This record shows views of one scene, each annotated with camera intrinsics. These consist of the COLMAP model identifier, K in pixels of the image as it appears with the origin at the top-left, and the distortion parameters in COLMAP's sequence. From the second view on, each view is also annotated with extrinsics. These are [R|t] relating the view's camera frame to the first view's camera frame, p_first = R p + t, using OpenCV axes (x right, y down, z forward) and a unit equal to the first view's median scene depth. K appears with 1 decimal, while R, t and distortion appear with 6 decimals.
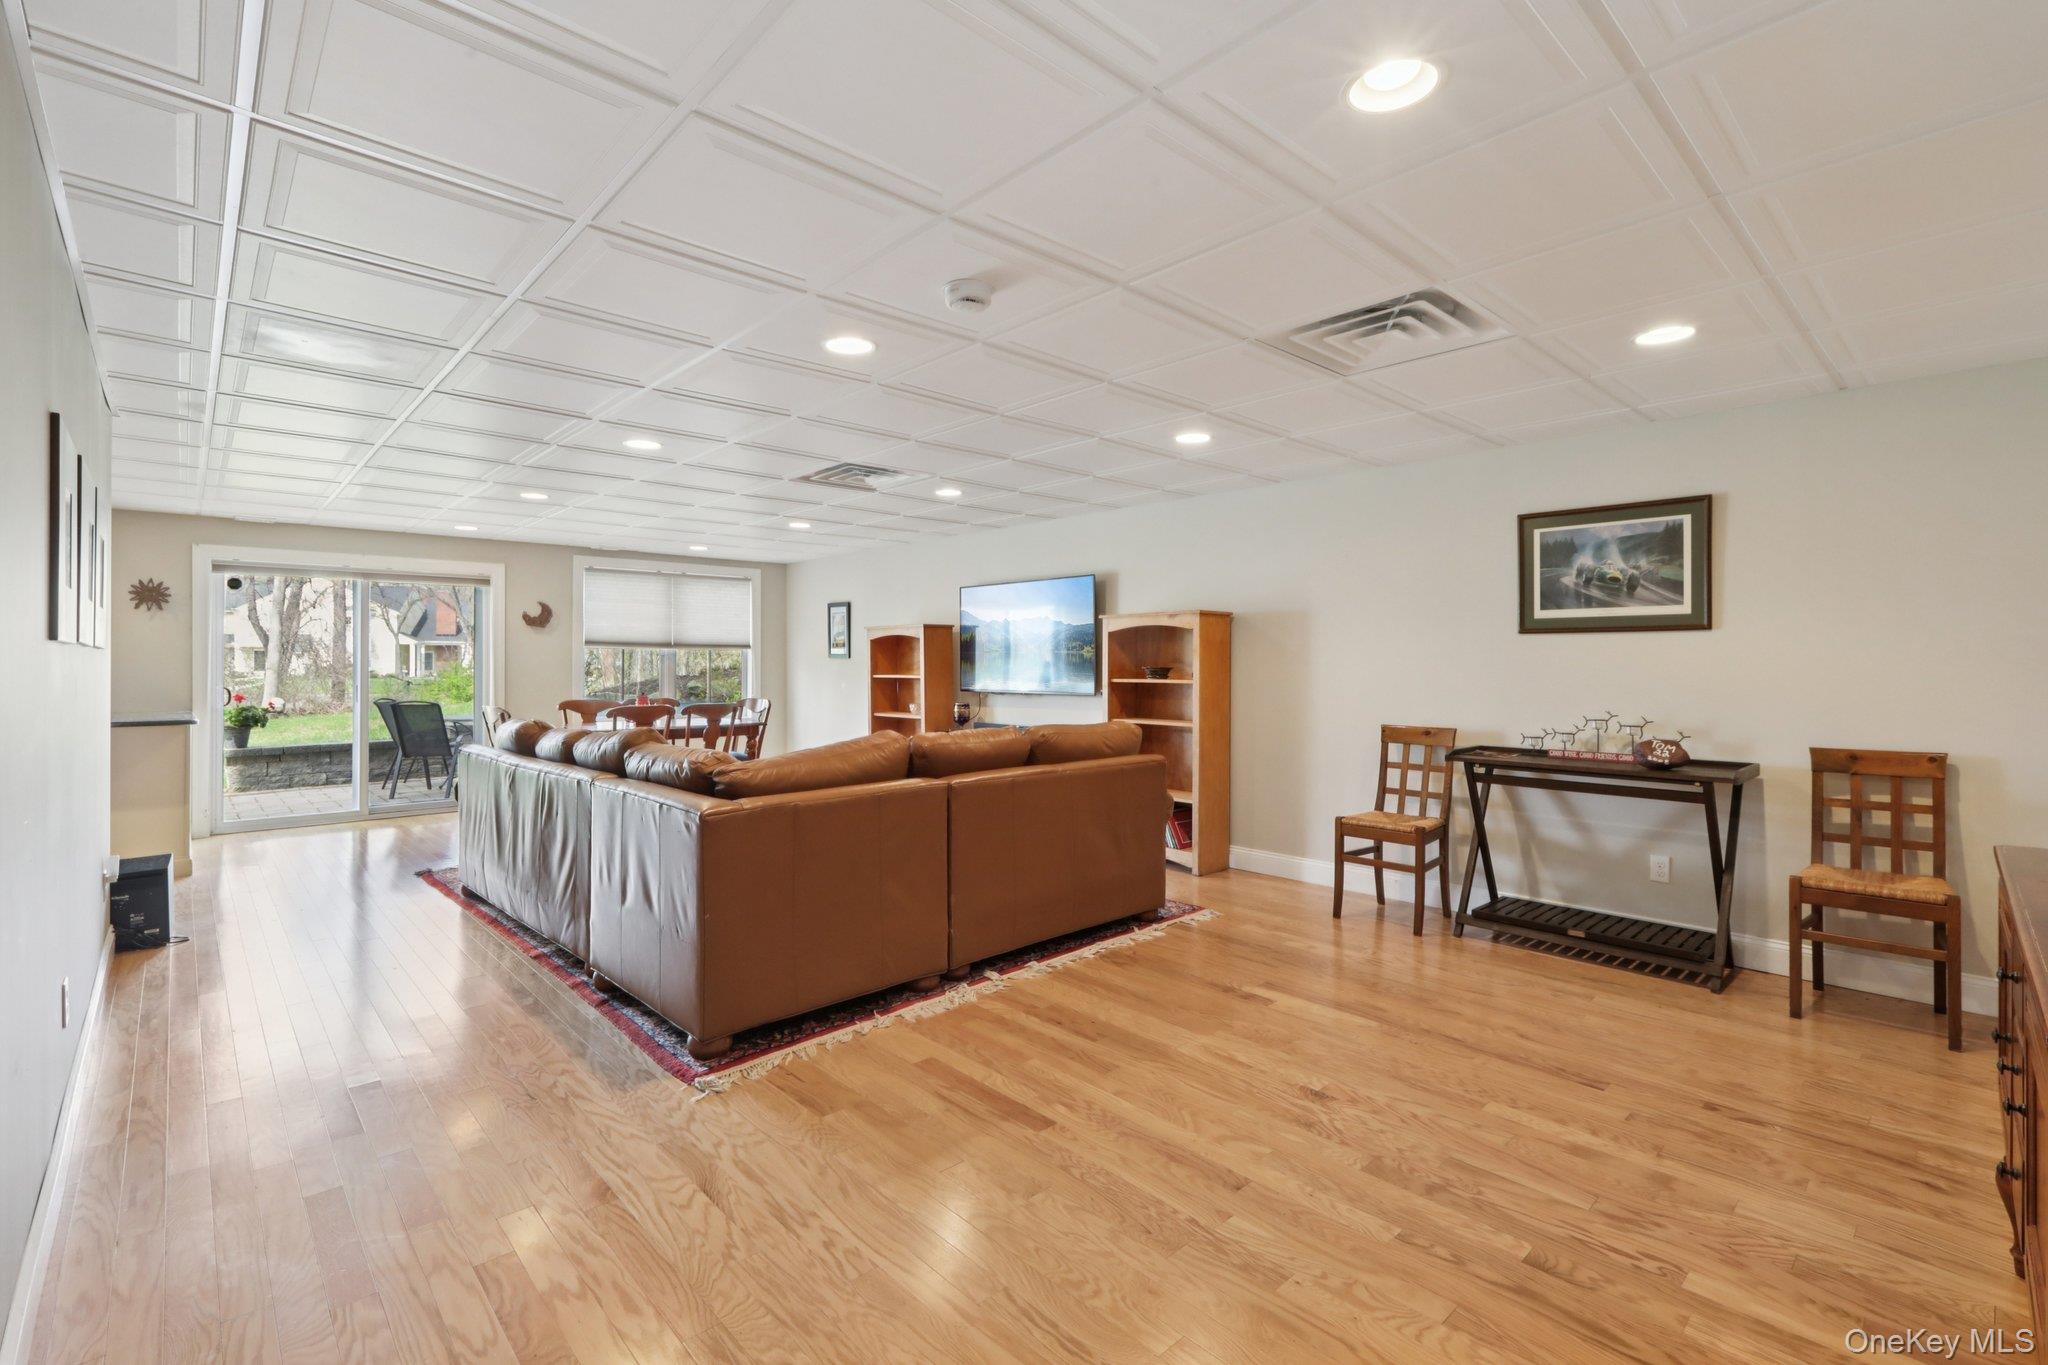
lens RADIAL K [[922.5, 0, 1024.8], [0, 922.5, 654.1], [0, 0, 1]] dist [0.001230, -0.000543]
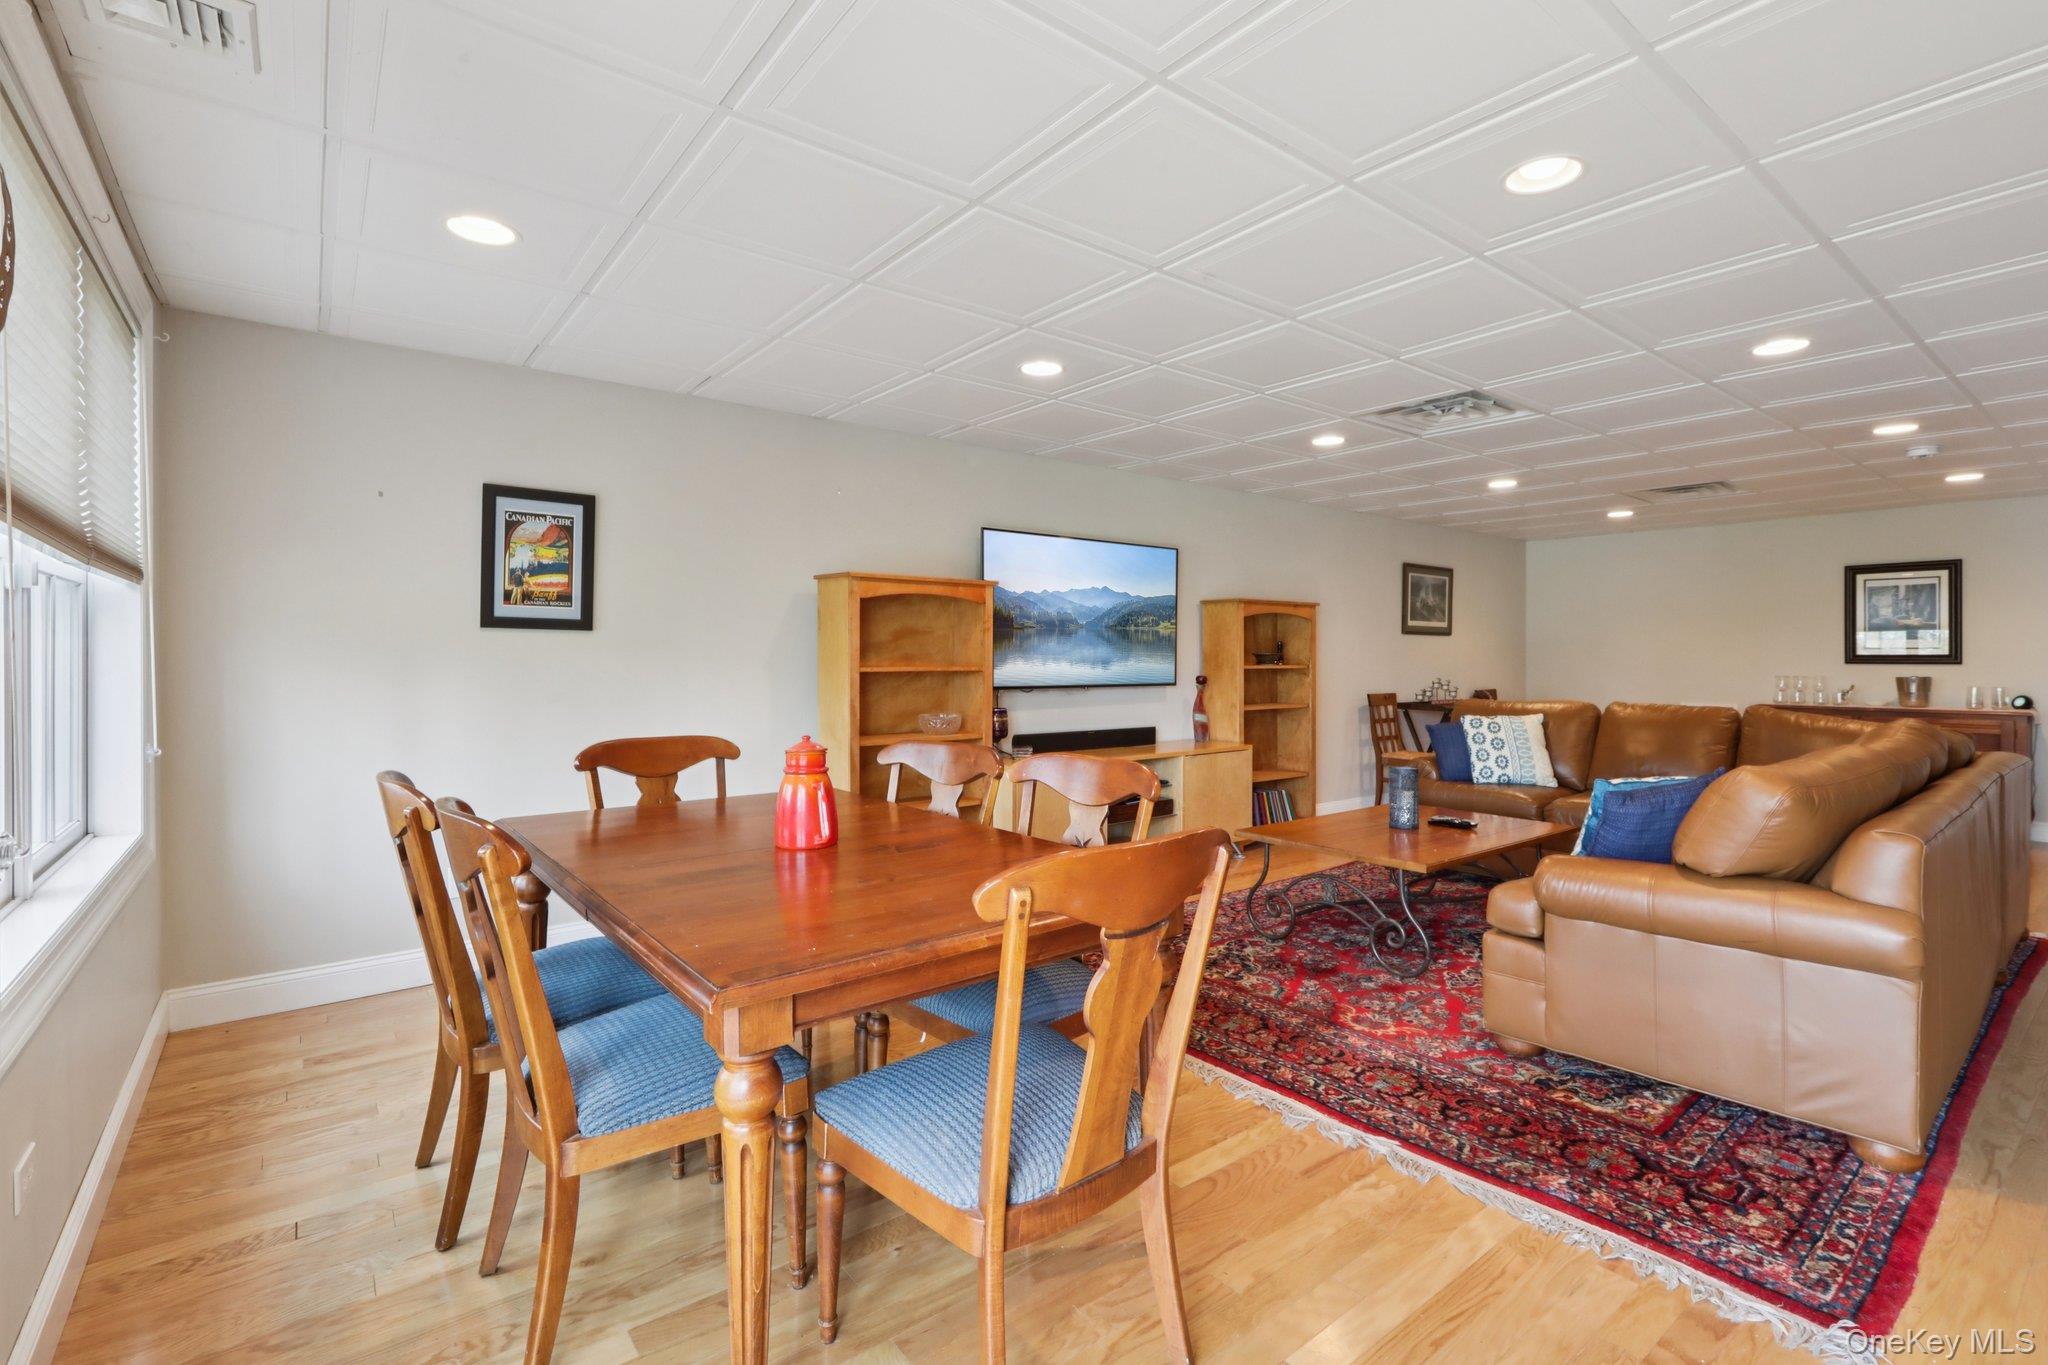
lens RADIAL K [[931.2, 0, 1046.8], [0, 931.2, 657.7], [0, 0, 1]] dist [0.002115, 0.000648]
pose [[0.070703, -0.001841, 0.997496, -1.425116], [-0.013867, 0.999900, 0.002828, 0.030099], [-0.997401, -0.014032, 0.070670, 1.827859]]
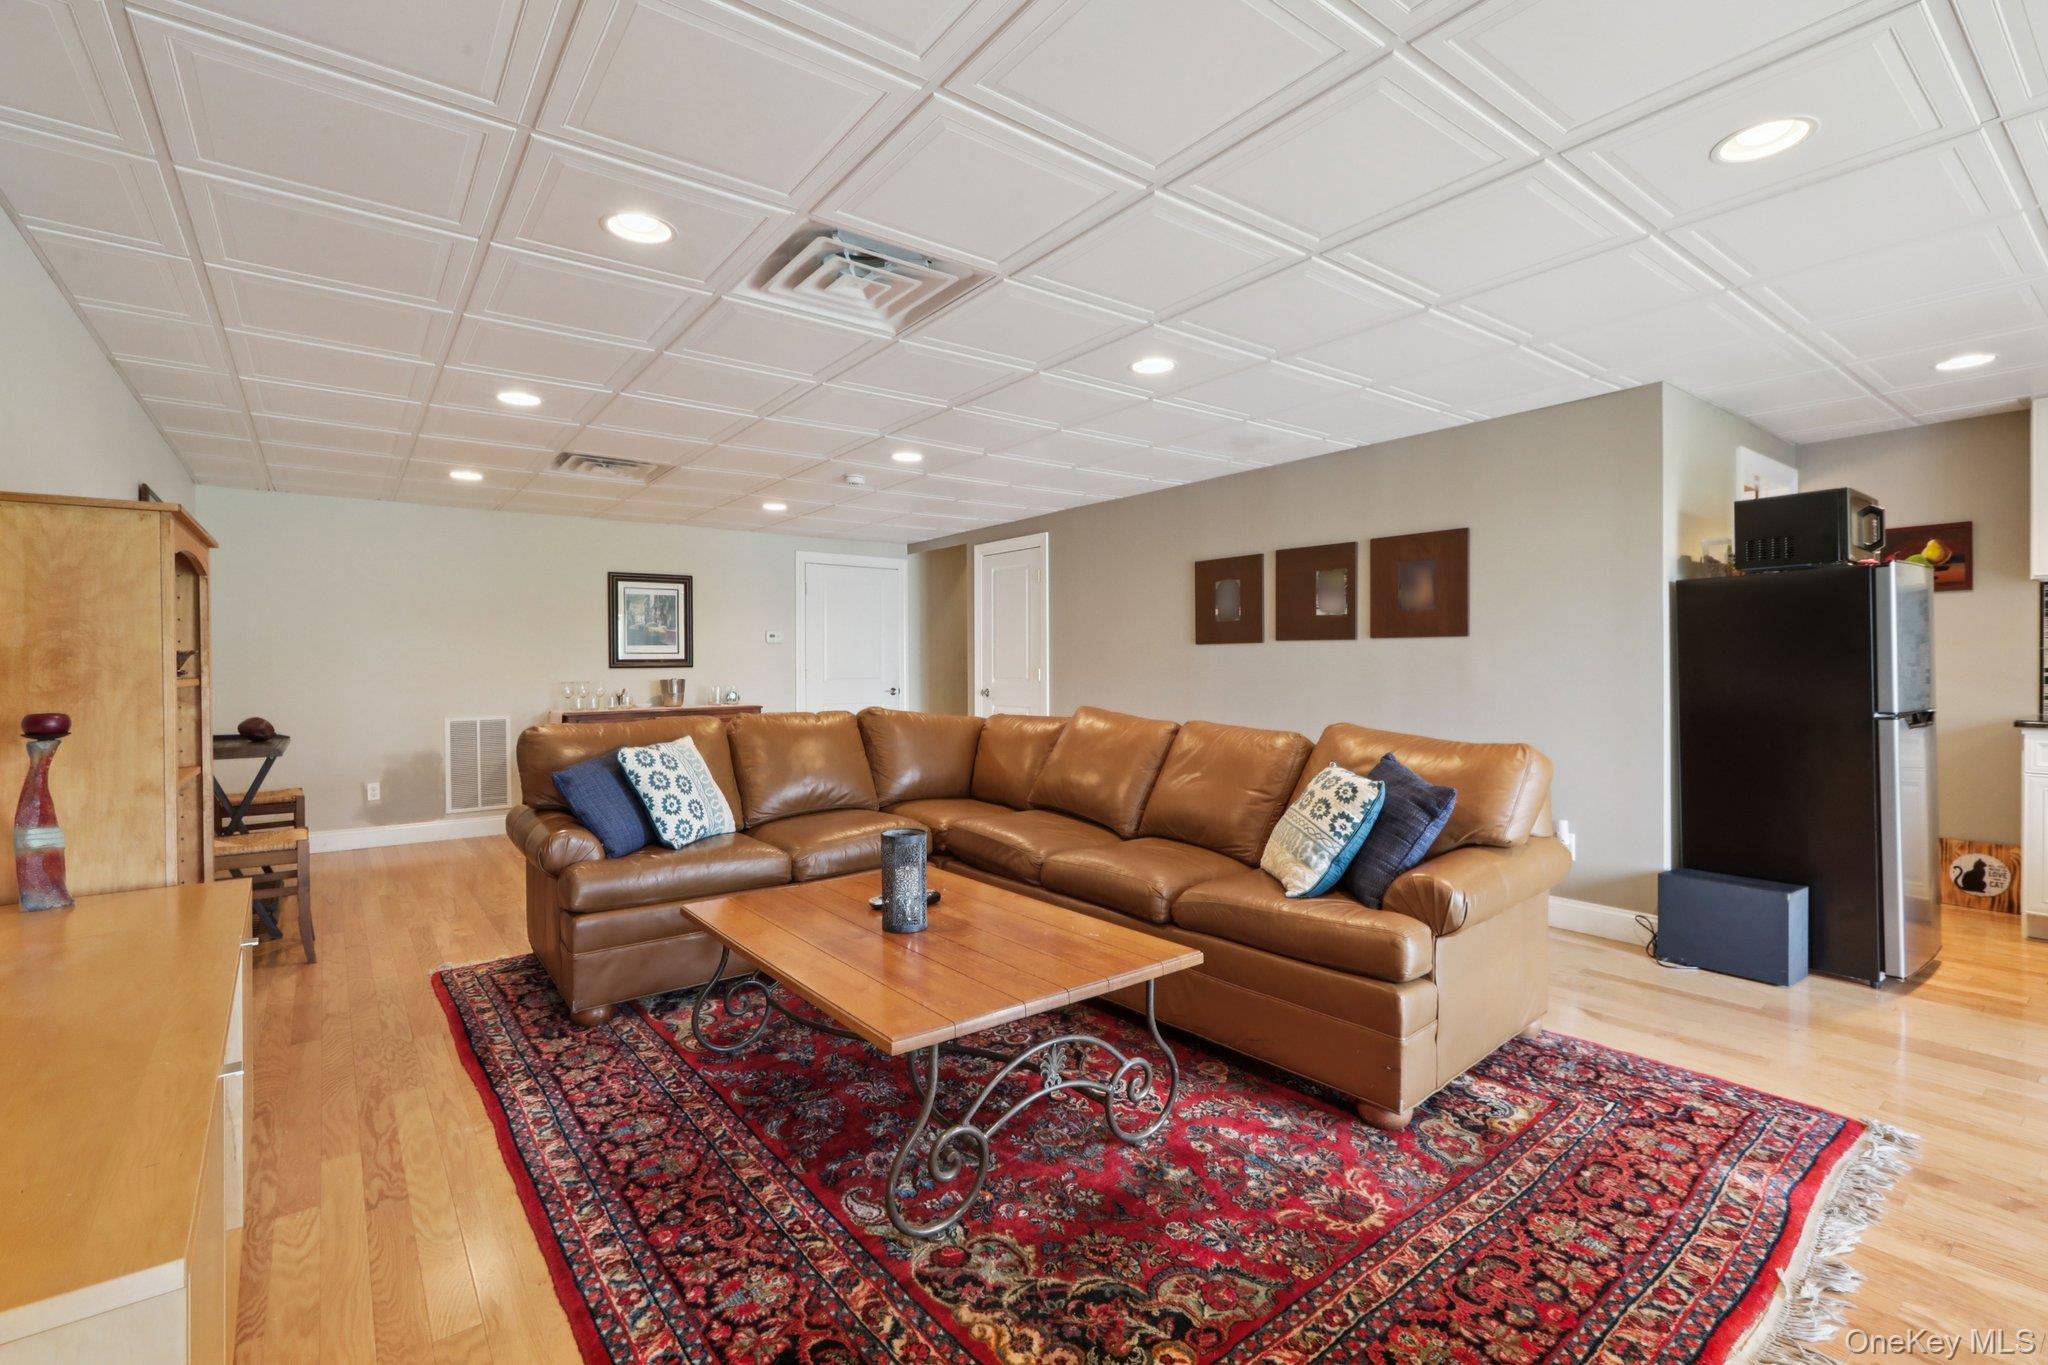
lens RADIAL K [[914.6, 0, 1025.9], [0, 914.6, 673.5], [0, 0, 1]] dist [-0.002949, 0.000397]
pose [[-0.995420, 0.005043, 0.095469, -0.450729], [0.004939, 0.999987, -0.001322, 0.042821], [-0.095475, -0.000845, -0.995432, 2.139554]]
